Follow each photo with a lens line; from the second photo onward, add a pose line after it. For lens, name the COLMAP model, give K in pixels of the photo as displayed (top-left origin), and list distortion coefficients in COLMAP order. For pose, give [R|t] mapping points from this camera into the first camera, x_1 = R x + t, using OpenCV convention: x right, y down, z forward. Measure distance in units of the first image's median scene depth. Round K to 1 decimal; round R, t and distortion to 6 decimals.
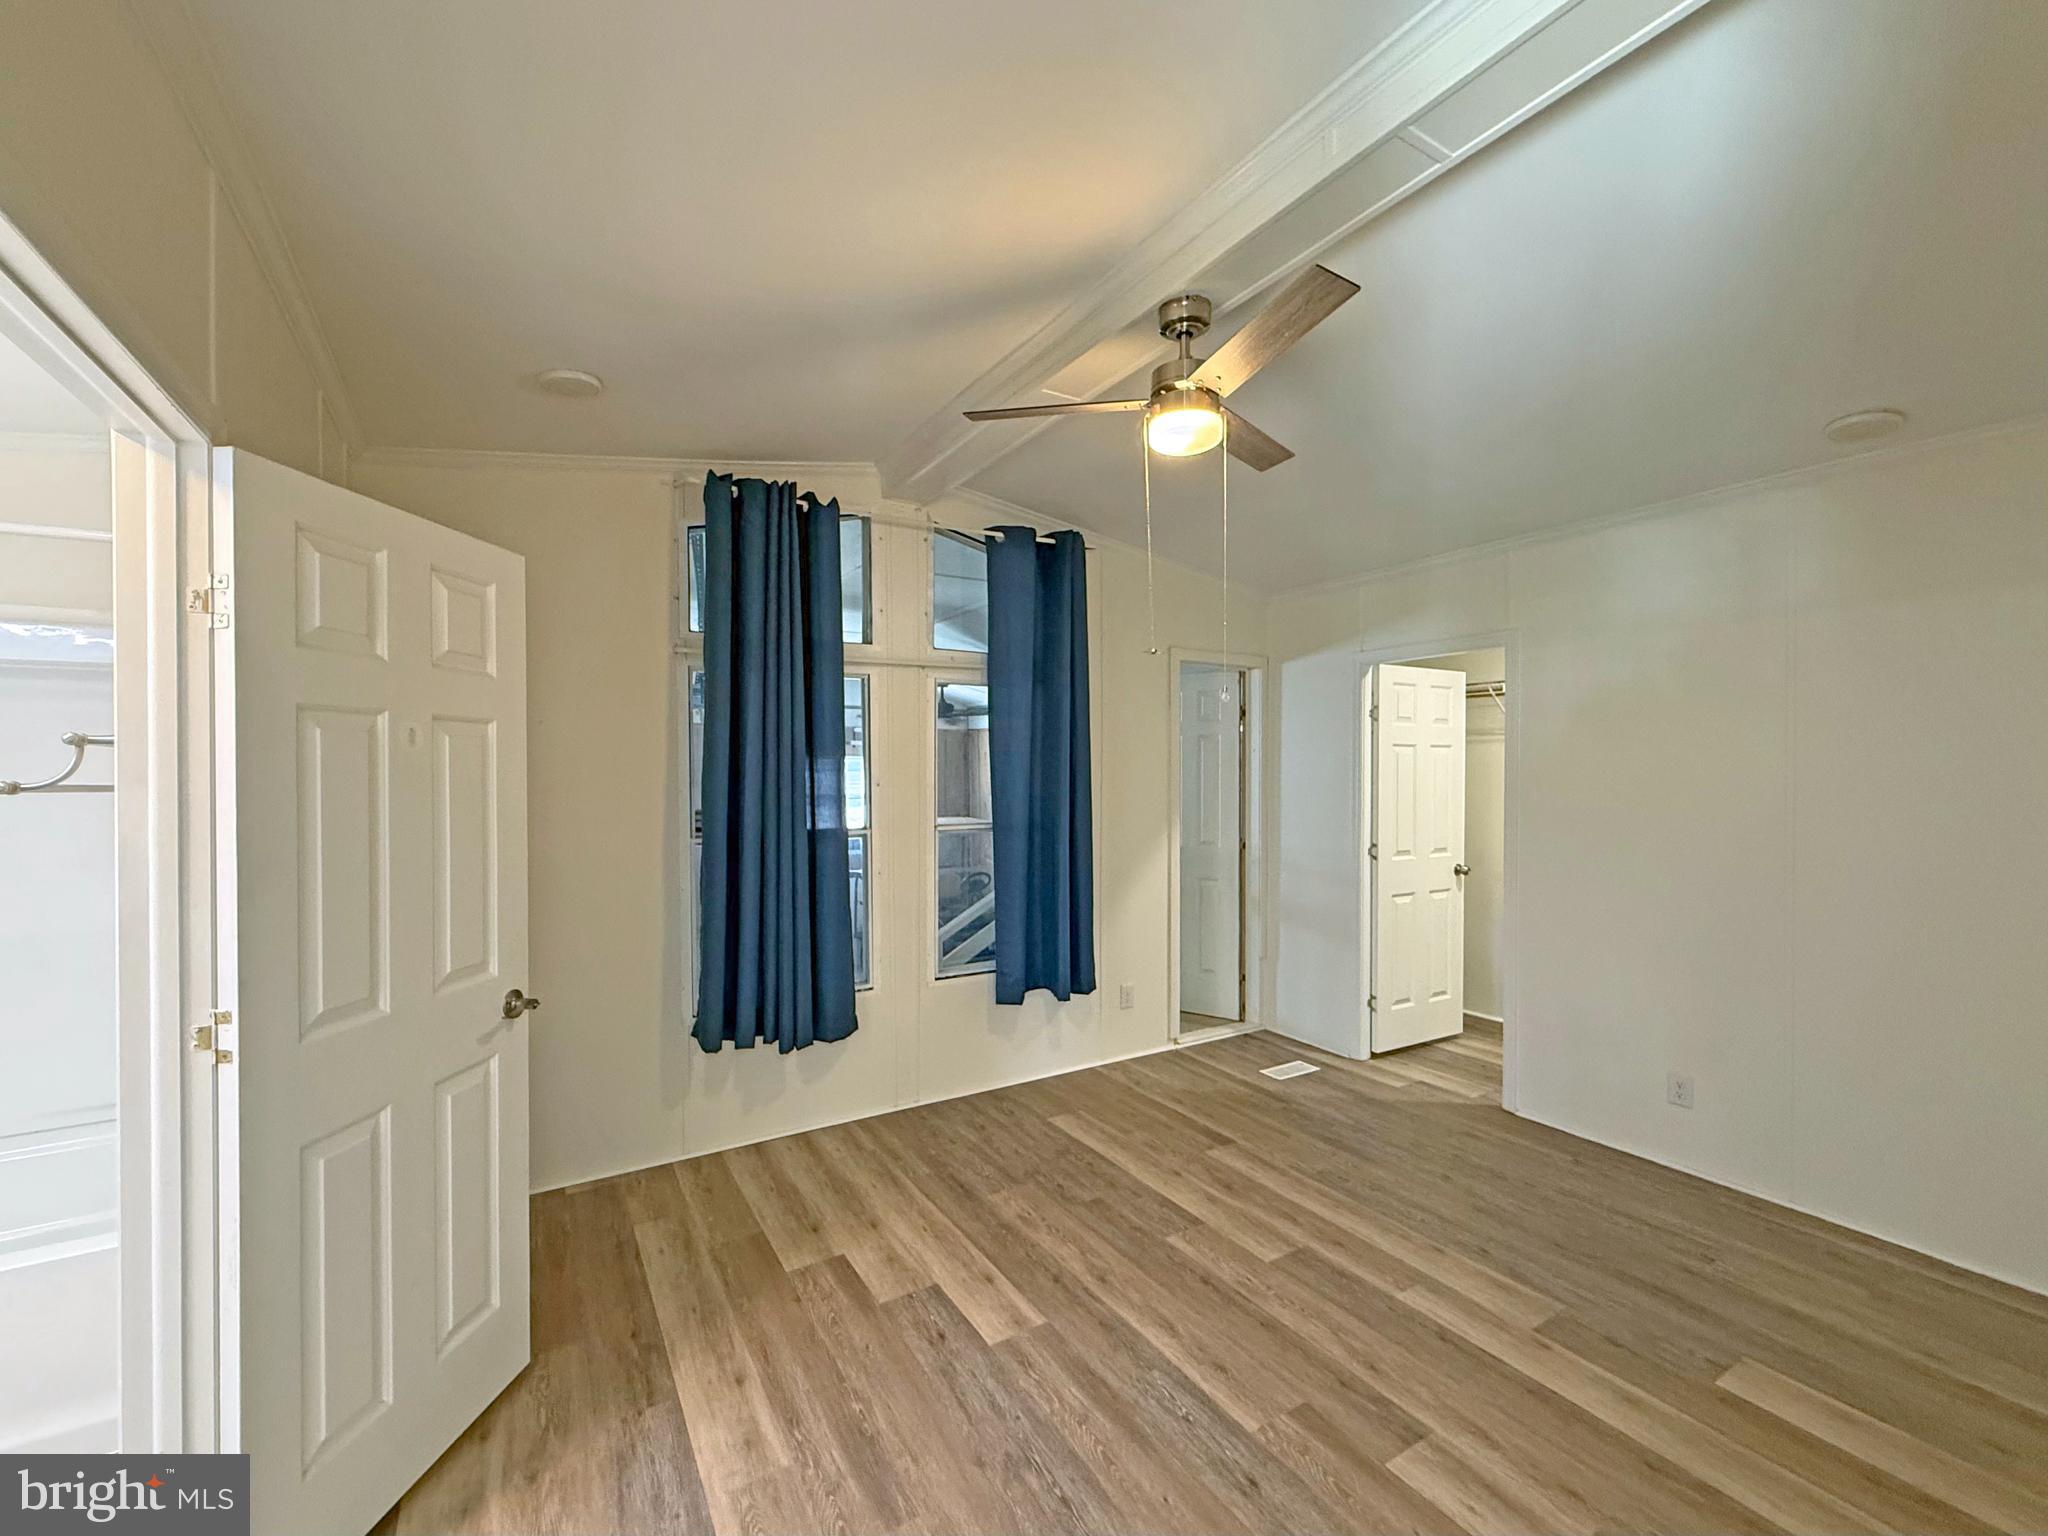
lens RADIAL K [[815.7, 0, 1018.1], [0, 815.7, 770.2], [0, 0, 1]] dist [-0.001096, 0.000399]
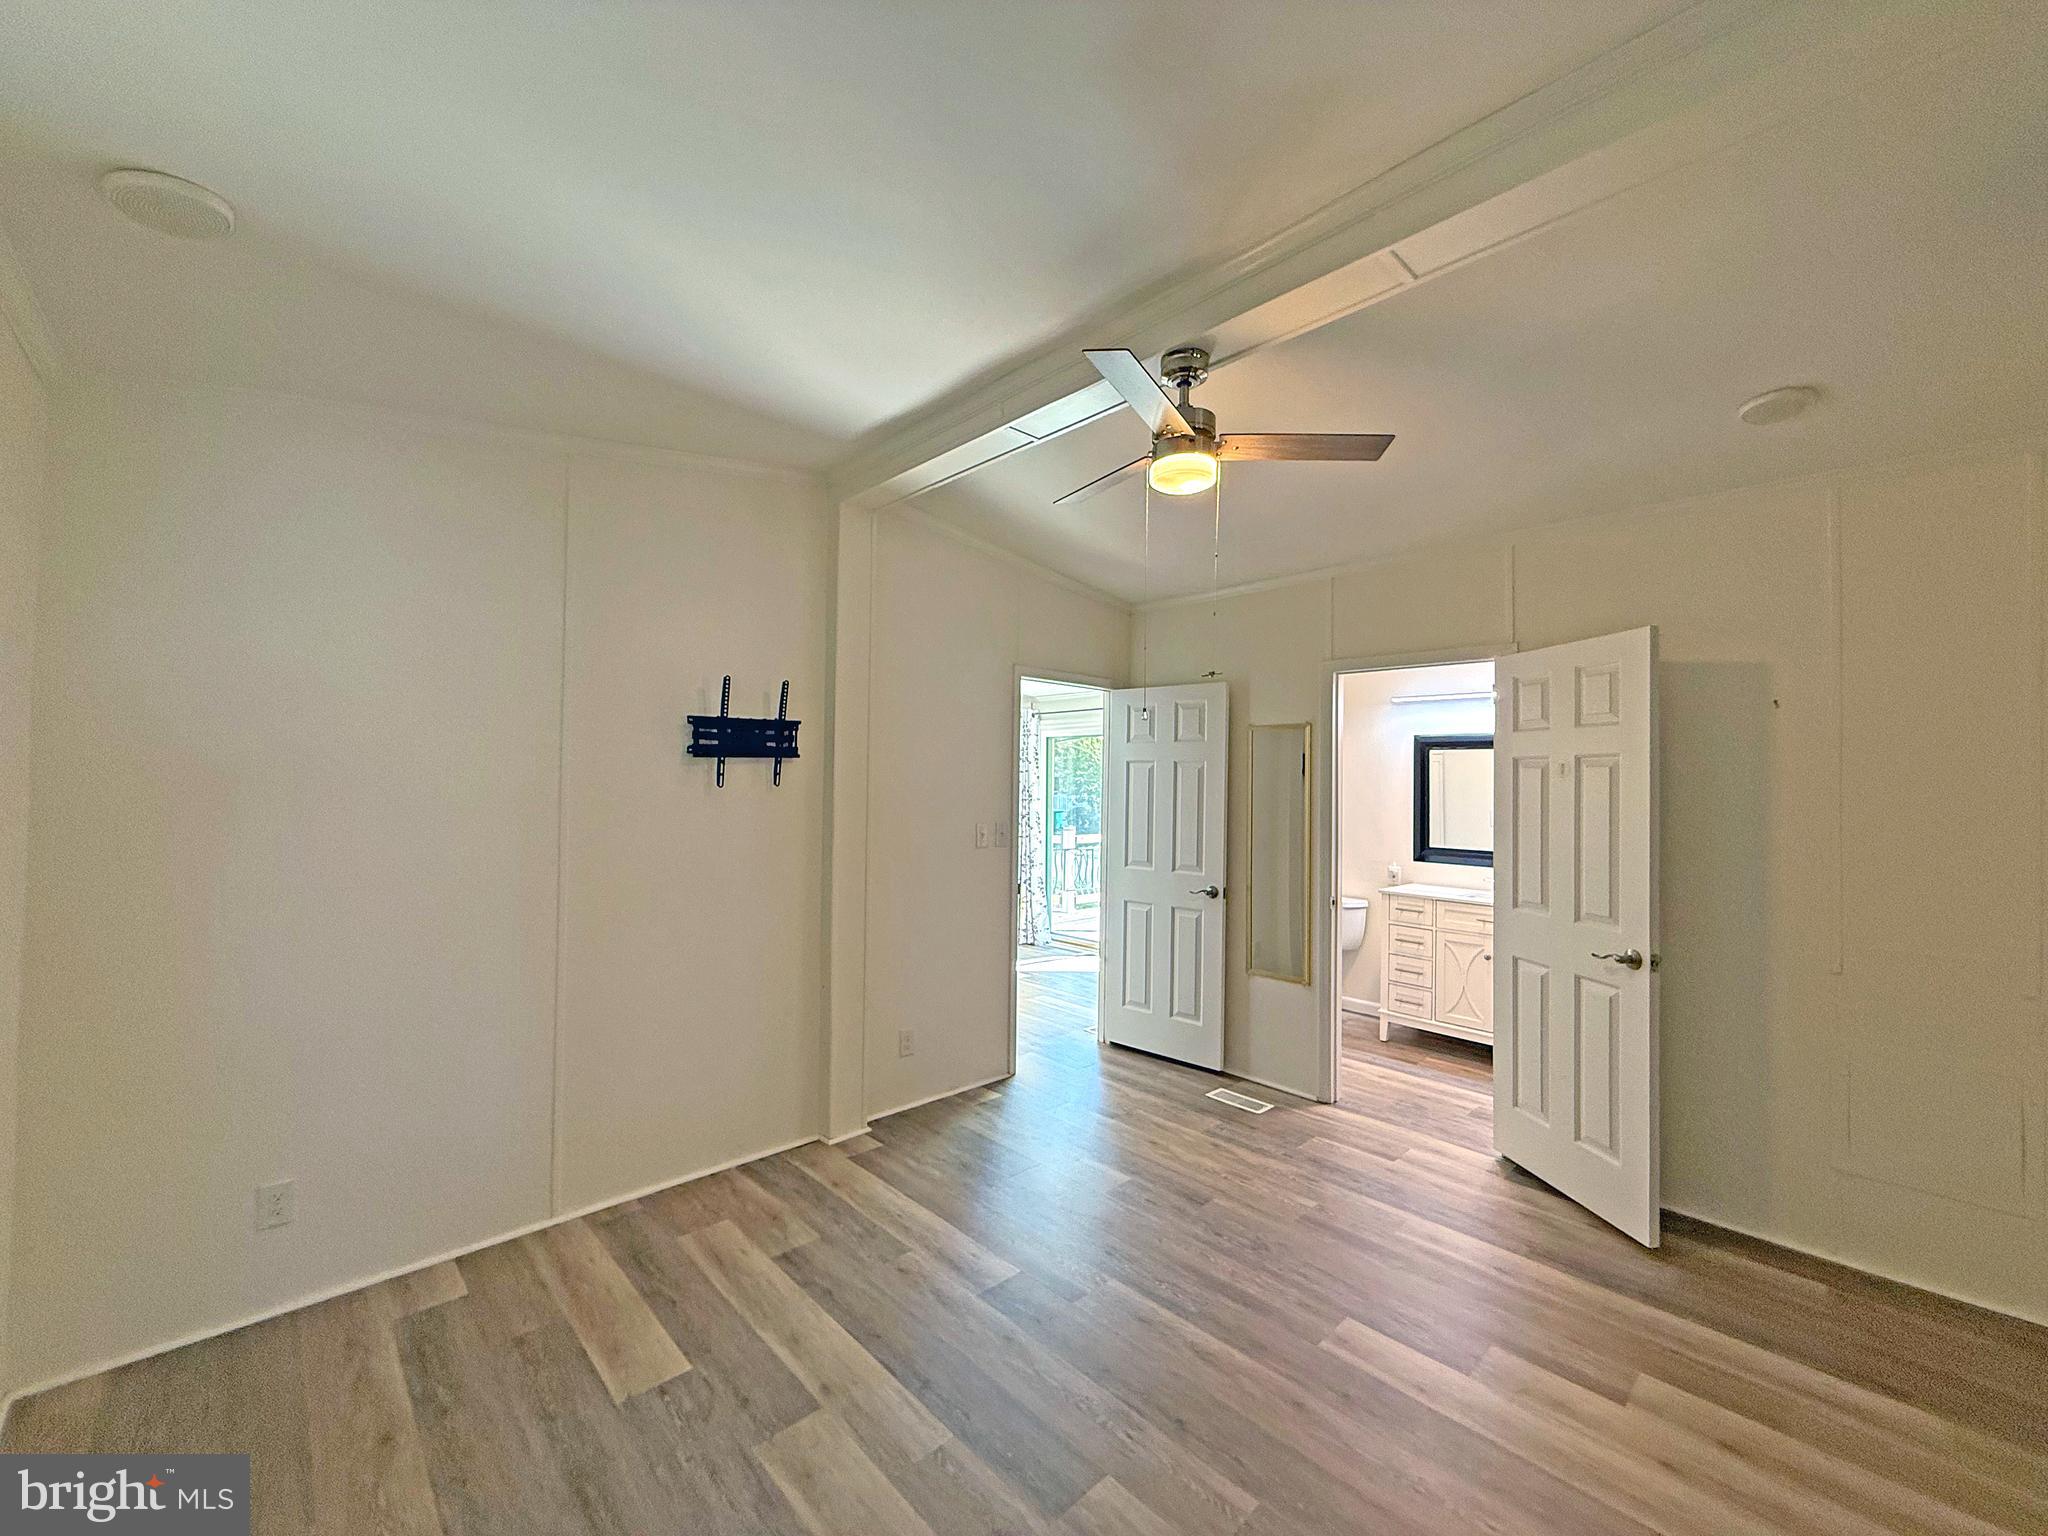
lens RADIAL K [[815.7, 0, 1018.1], [0, 815.7, 770.2], [0, 0, 1]] dist [-0.001096, 0.000399]
pose [[-0.976047, -0.010807, -0.217291, 0.643128], [-0.008268, 0.999887, -0.012591, -0.001891], [0.217402, -0.010493, -0.976026, 1.992933]]
